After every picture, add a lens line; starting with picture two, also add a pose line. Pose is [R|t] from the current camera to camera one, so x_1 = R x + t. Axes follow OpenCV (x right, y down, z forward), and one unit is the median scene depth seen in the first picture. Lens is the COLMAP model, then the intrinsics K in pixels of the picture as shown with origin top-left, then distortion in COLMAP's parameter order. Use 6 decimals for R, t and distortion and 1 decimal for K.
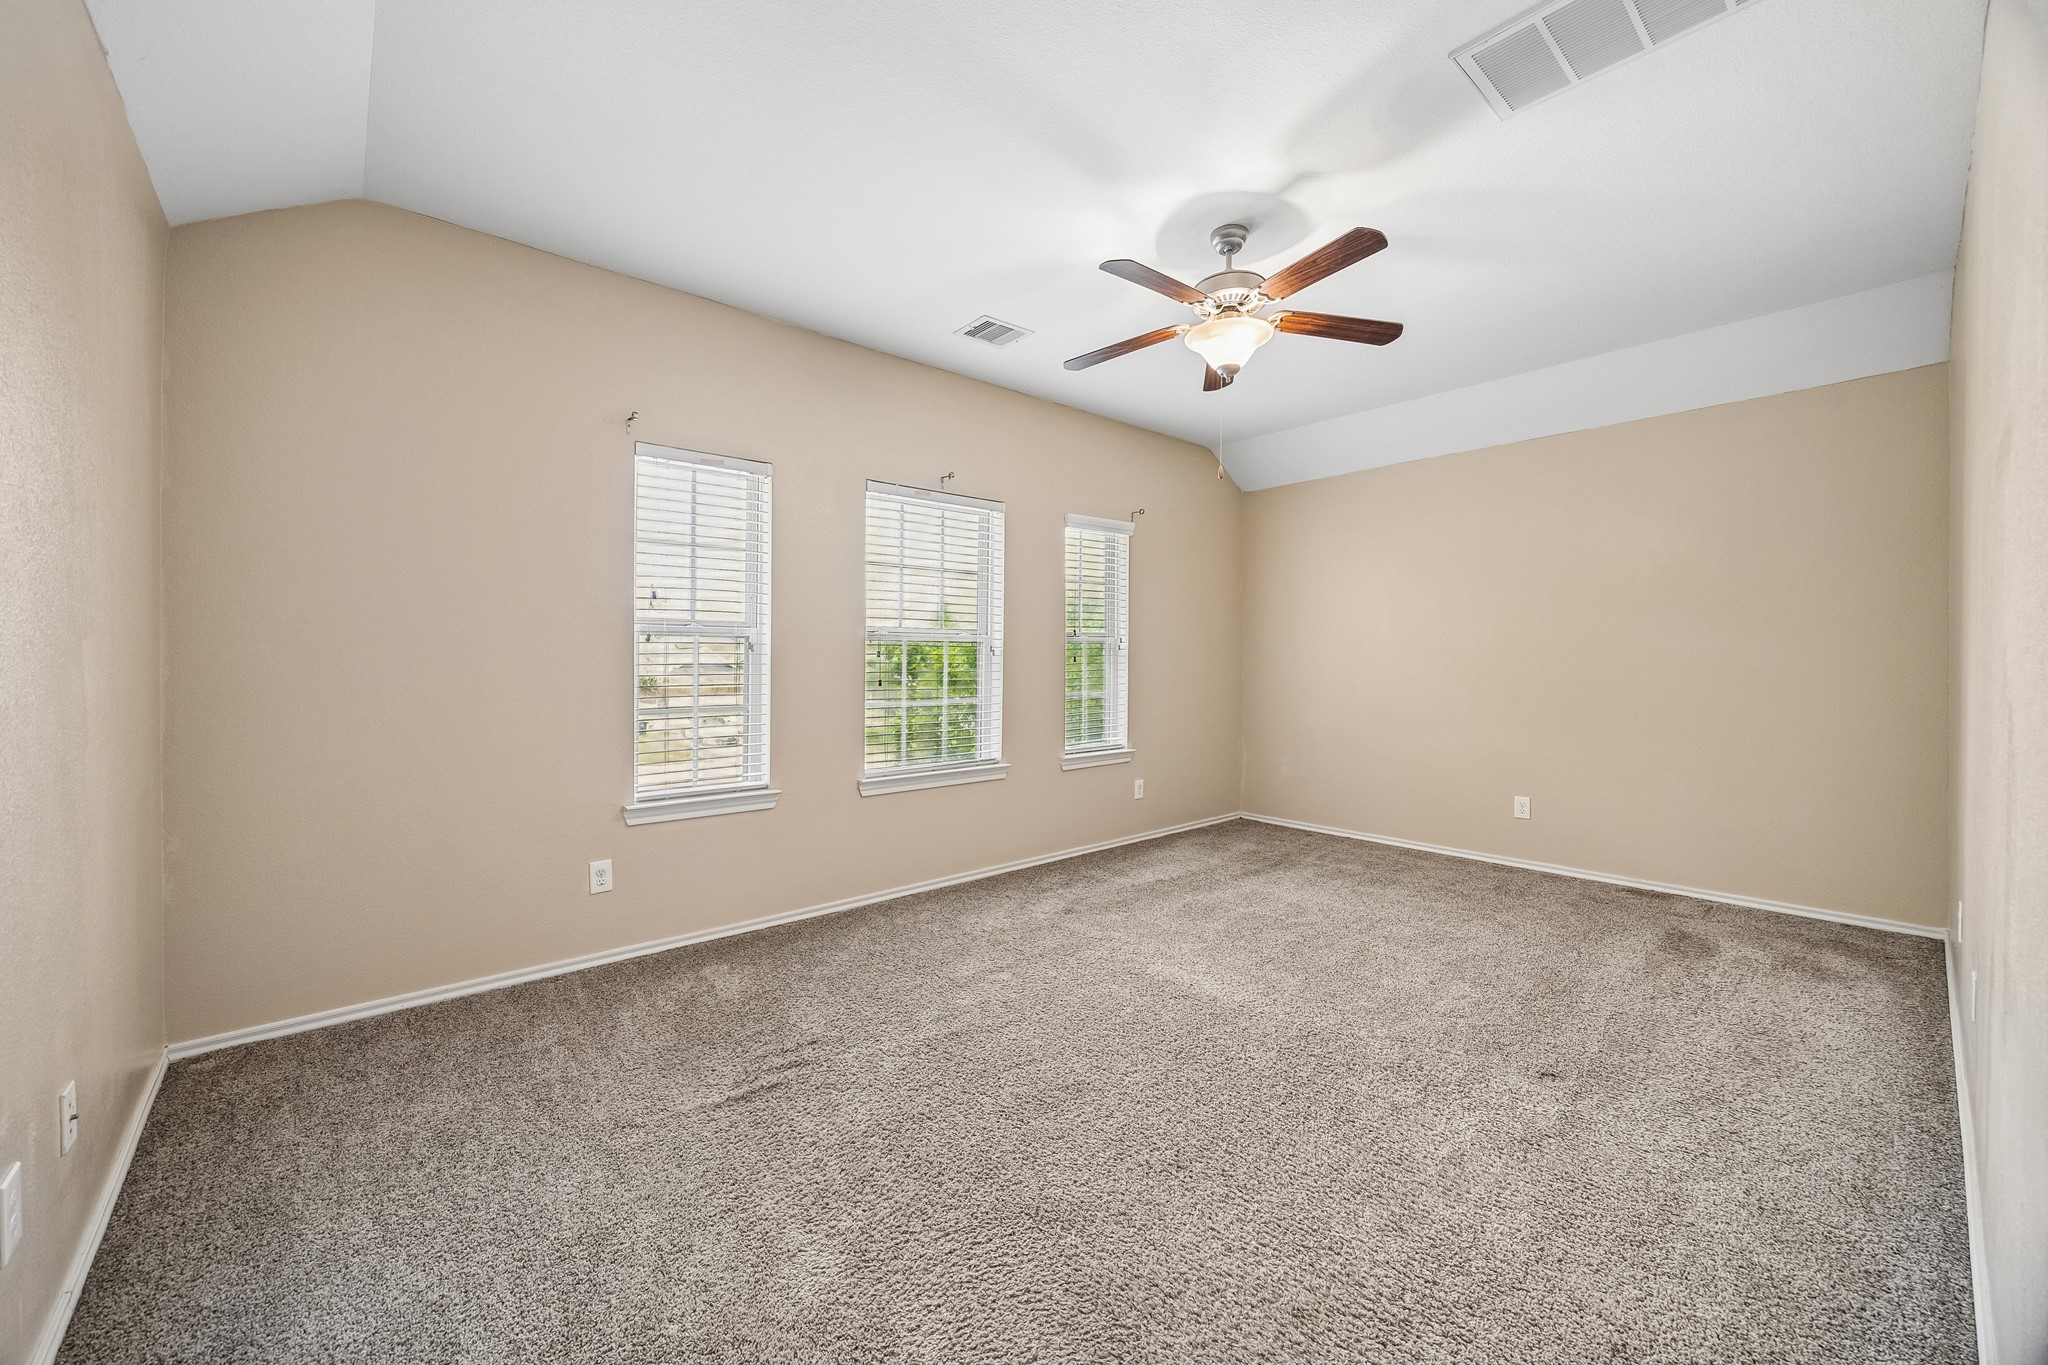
lens RADIAL K [[784.9, 0, 1013.7], [0, 784.9, 666.1], [0, 0, 1]] dist [0.010328, 0.000001]
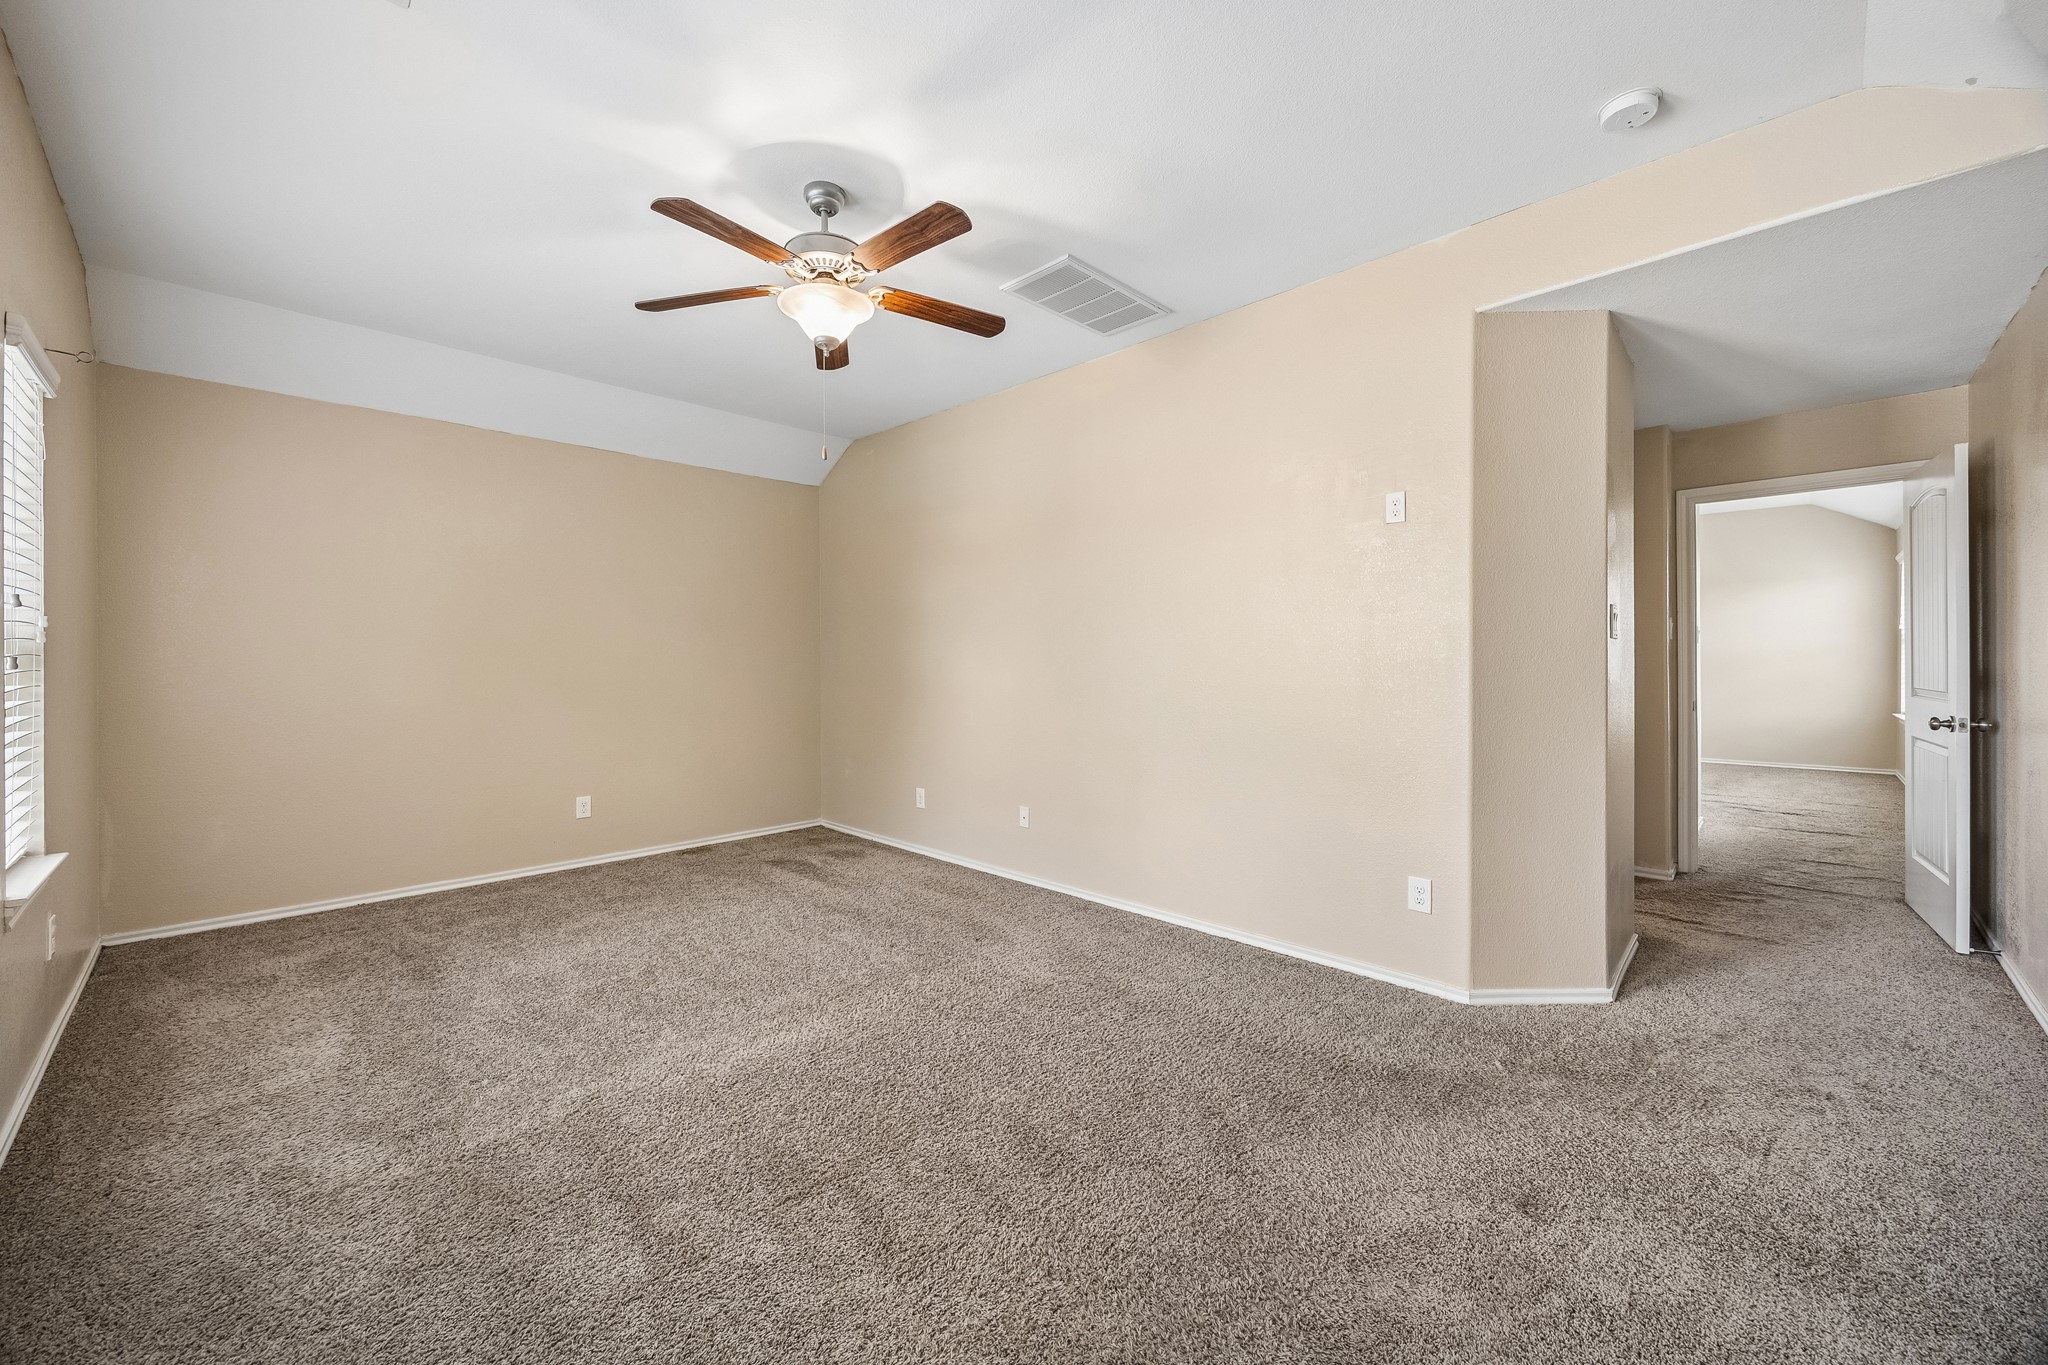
lens RADIAL K [[784.9, 0, 1013.7], [0, 784.9, 666.1], [0, 0, 1]] dist [0.010328, 0.000001]
pose [[-0.073168, -0.004391, 0.997310, -0.641155], [0.010789, 0.999928, 0.005194, -0.002111], [-0.997261, 0.011140, -0.073115, 0.834972]]
